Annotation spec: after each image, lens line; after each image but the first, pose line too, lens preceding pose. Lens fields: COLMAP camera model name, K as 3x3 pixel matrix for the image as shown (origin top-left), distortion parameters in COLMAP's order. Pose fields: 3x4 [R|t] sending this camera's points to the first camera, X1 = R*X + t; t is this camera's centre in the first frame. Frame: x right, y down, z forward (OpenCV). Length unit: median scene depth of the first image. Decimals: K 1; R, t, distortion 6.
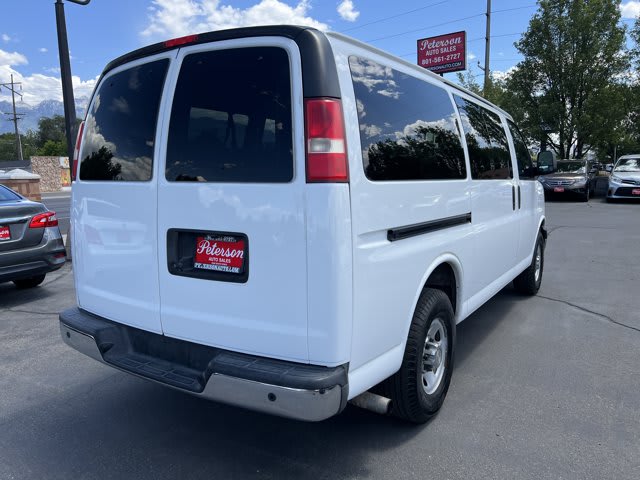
lens RADIAL K [[491.3, 0, 313.8], [0, 491.3, 238.3], [0, 0, 1]] dist [0.015264, -0.001799]
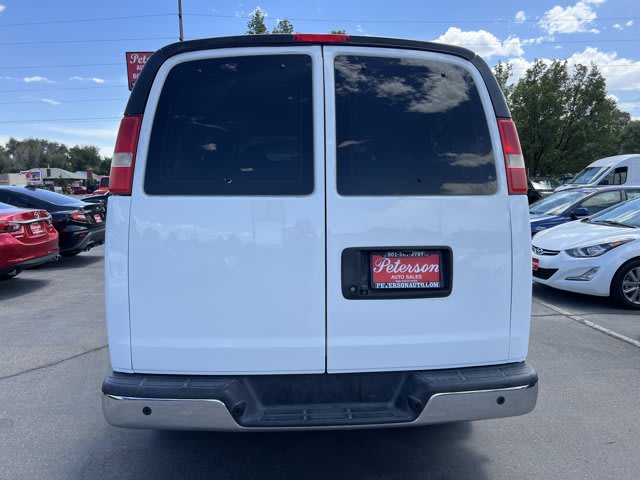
lens RADIAL K [[491.3, 0, 313.8], [0, 491.3, 238.3], [0, 0, 1]] dist [0.015264, -0.001799]
pose [[0.809899, -0.053895, 0.584088, -0.881390], [0.074672, 0.997141, -0.011532, -0.032554], [-0.581797, 0.052955, 0.811609, 0.326428]]
